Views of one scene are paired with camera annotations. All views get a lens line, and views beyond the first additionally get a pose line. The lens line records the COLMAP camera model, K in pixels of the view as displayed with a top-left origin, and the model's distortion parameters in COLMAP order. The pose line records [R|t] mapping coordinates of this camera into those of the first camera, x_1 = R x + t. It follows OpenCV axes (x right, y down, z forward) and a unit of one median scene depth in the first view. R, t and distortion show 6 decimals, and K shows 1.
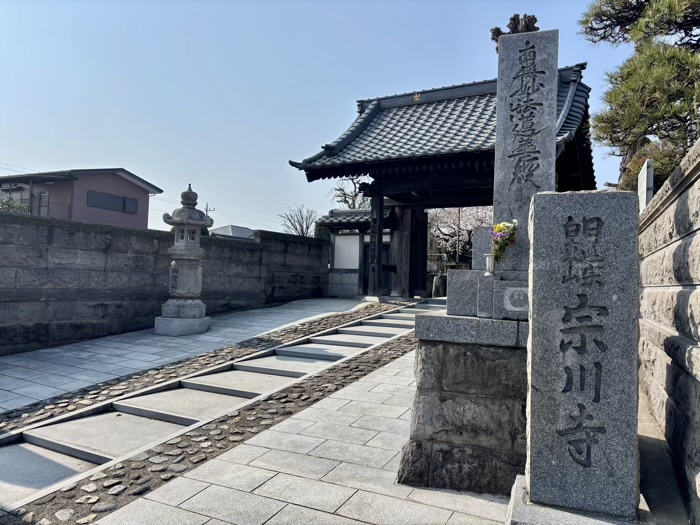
lens RADIAL K [[527.2, 0, 356.9], [0, 527.2, 261.0], [0, 0, 1]] dist [0.071527, -0.082645]
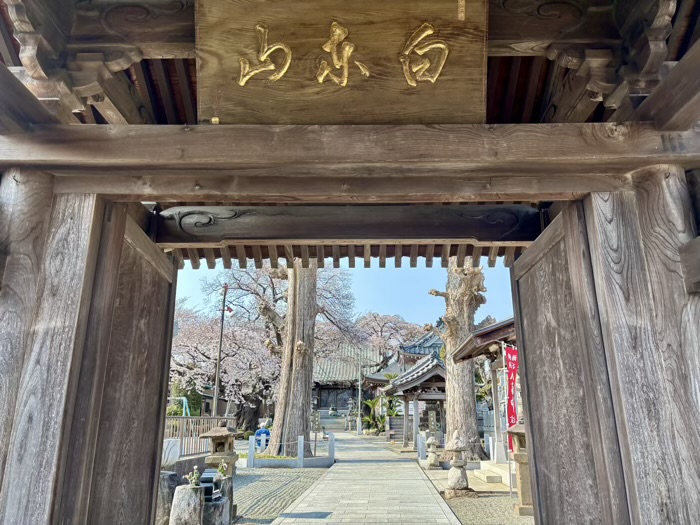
lens RADIAL K [[527.2, 0, 356.9], [0, 527.2, 261.0], [0, 0, 1]] dist [0.071527, -0.082645]
pose [[0.879525, 0.106033, 0.463889, 0.092735], [0.011935, 0.969636, -0.244262, -0.026738], [-0.475703, 0.220371, 0.851553, 0.759253]]
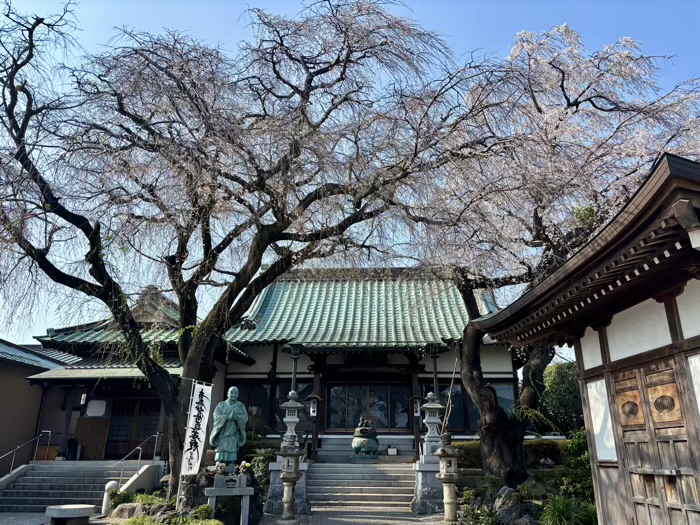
lens RADIAL K [[527.2, 0, 356.9], [0, 527.2, 261.0], [0, 0, 1]] dist [0.071527, -0.082645]
pose [[0.889722, 0.127300, 0.438395, 1.176202], [0.007635, 0.956048, -0.293111, 0.050273], [-0.456439, 0.264135, 0.849645, 3.098750]]
